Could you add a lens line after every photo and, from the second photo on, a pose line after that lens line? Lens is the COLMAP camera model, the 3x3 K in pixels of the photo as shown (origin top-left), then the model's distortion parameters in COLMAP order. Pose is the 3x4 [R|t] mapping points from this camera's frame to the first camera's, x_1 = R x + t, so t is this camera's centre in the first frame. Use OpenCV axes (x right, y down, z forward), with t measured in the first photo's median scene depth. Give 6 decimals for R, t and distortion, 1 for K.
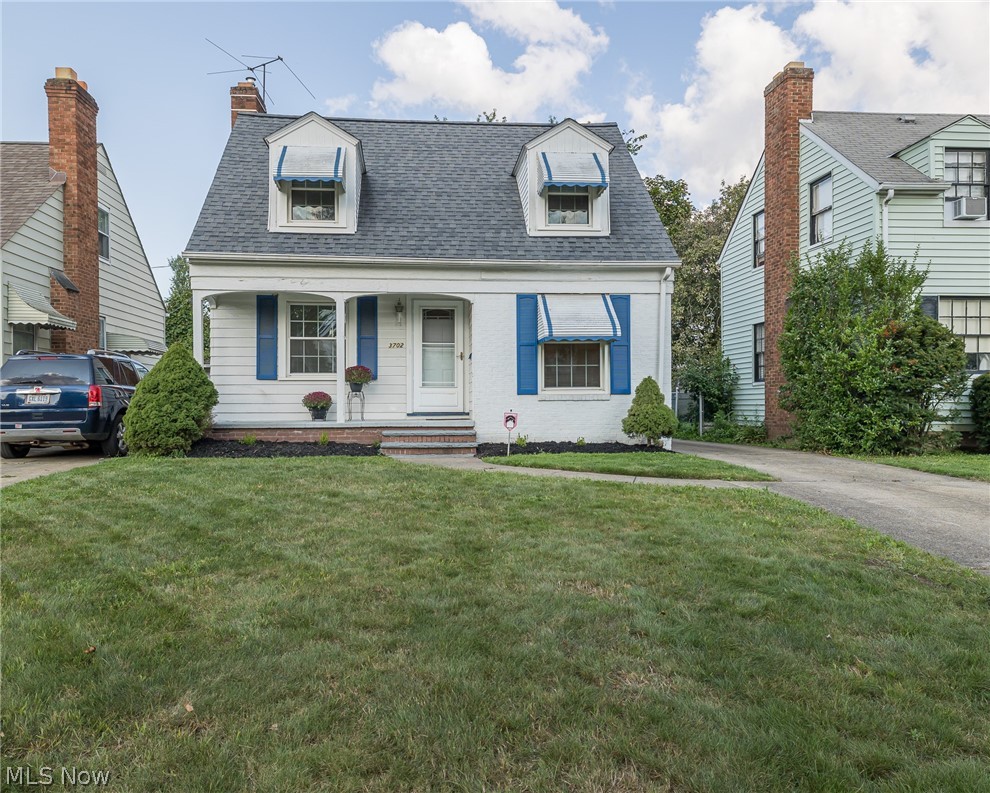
lens RADIAL K [[788.2, 0, 493.4], [0, 788.2, 398.8], [0, 0, 1]] dist [0.026538, 0.008338]
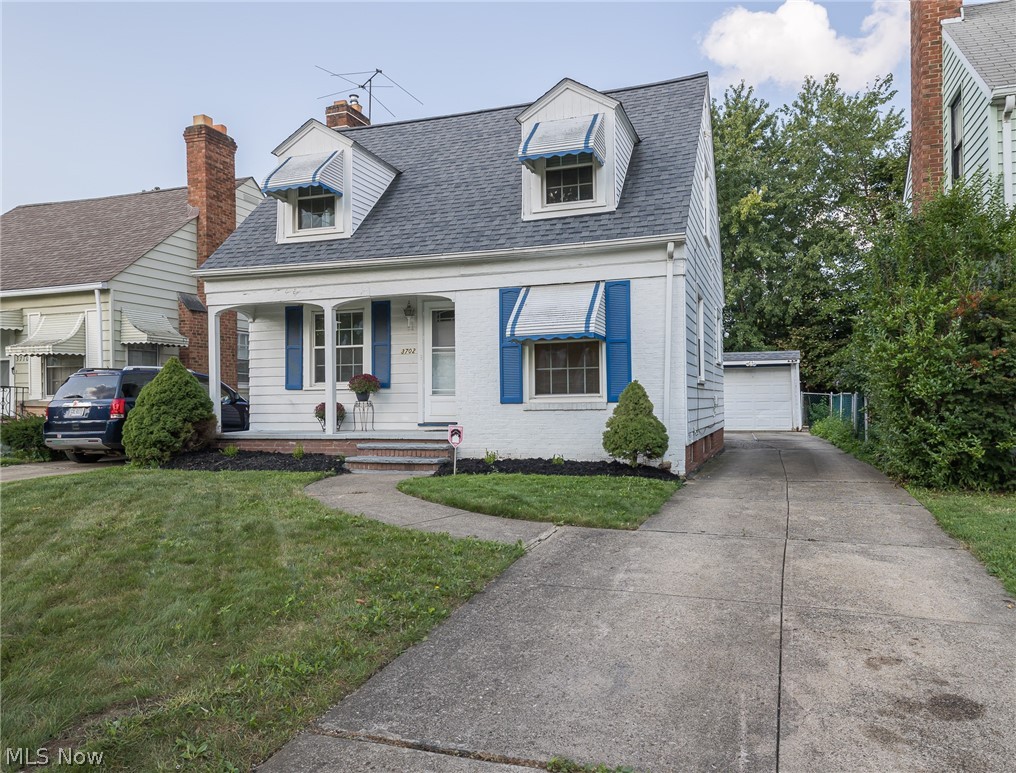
lens RADIAL K [[772.6, 0, 508.2], [0, 772.6, 387.4], [0, 0, 1]] dist [0.033330, -0.005469]
pose [[0.909650, -0.015060, -0.415103, 0.386612], [0.011141, 0.999868, -0.011861, -0.012757], [0.415227, 0.006165, 0.909697, 0.219389]]
